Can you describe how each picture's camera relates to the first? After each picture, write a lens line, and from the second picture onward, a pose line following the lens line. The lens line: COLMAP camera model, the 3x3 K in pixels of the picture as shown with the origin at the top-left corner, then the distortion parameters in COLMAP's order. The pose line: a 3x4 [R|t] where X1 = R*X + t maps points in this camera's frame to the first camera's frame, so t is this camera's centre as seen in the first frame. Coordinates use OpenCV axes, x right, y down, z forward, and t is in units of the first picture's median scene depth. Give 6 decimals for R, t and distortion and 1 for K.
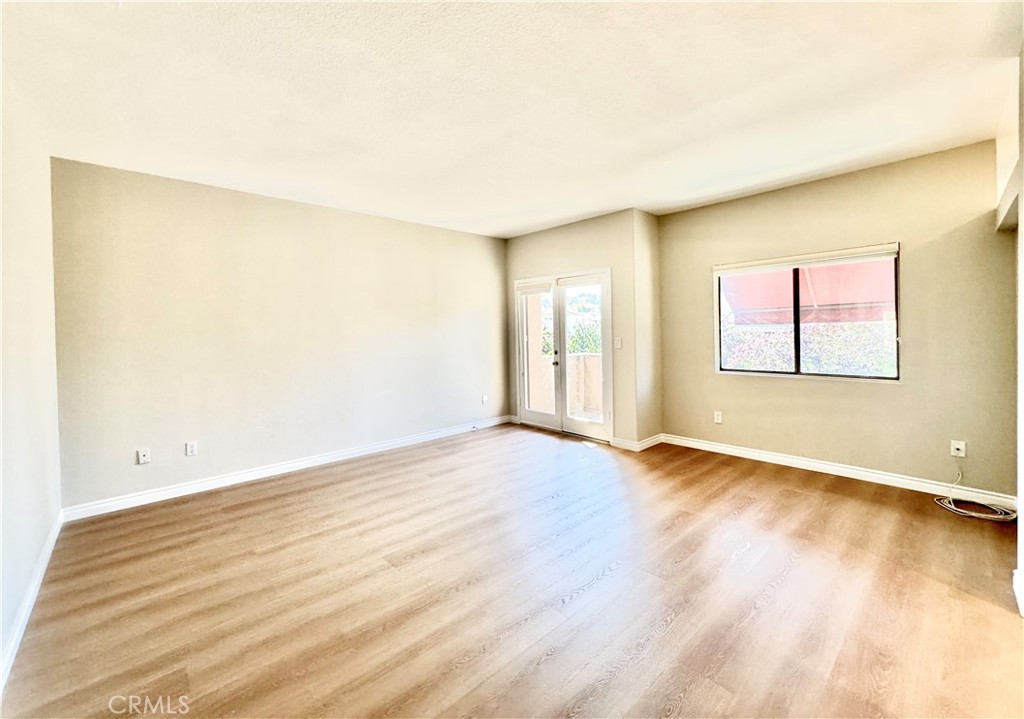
lens RADIAL K [[417.7, 0, 516.2], [0, 417.7, 334.8], [0, 0, 1]] dist [-0.000874, -0.000138]
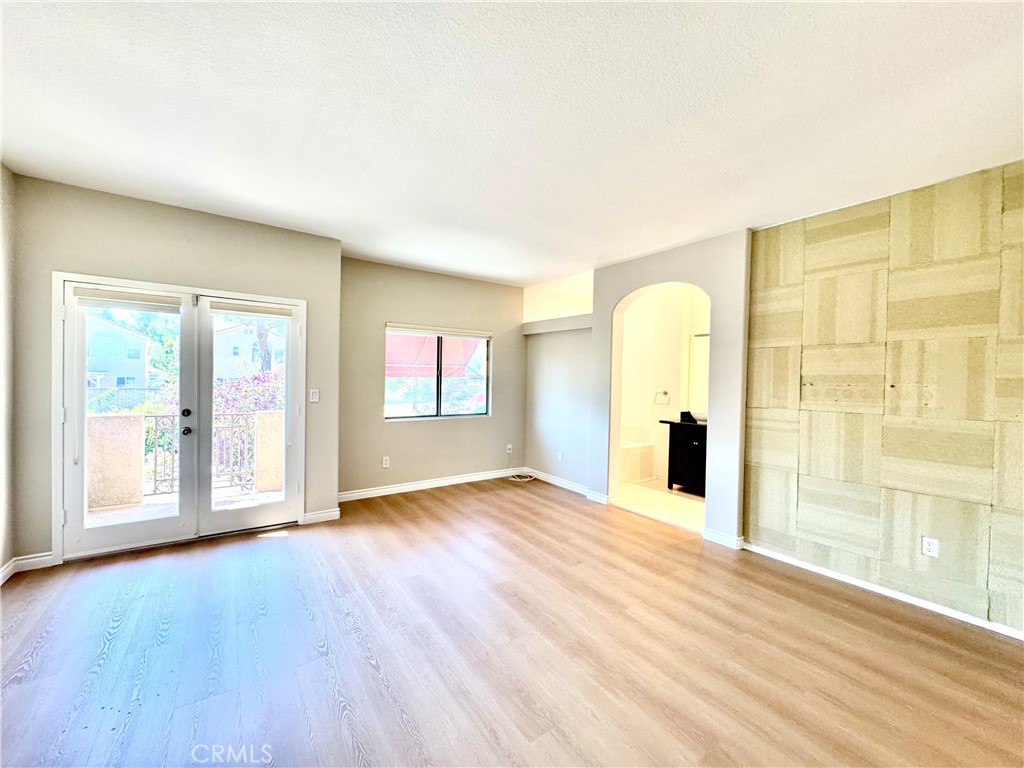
lens RADIAL K [[412.4, 0, 512.0], [0, 412.4, 384.0], [0, 0, 1]] dist [-0.002856, -0.000029]
pose [[0.127739, 0.006620, 0.991786, -0.656222], [-0.011291, 0.999923, -0.005220, -0.004195], [-0.991744, -0.010531, 0.127804, 0.659905]]
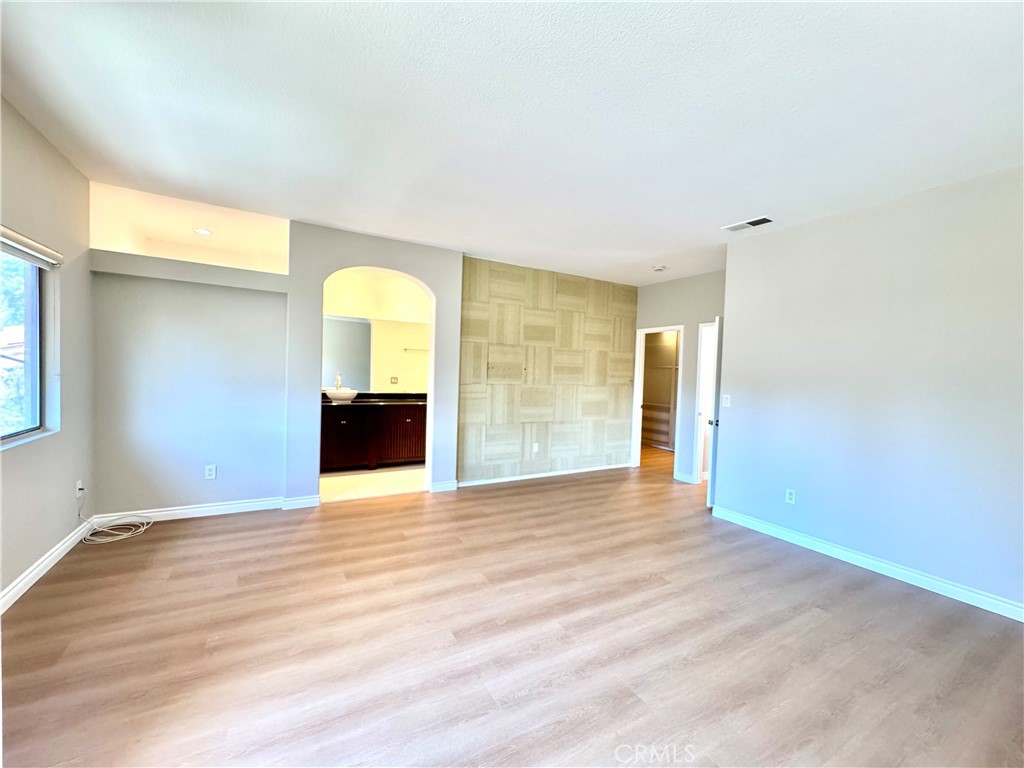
lens RADIAL K [[412.4, 0, 512.0], [0, 412.4, 384.0], [0, 0, 1]] dist [-0.002856, -0.000029]
pose [[-0.974493, -0.022938, 0.223242, -0.098164], [-0.014591, 0.999134, 0.038967, -0.016351], [-0.223942, 0.034715, -0.973984, 1.471702]]
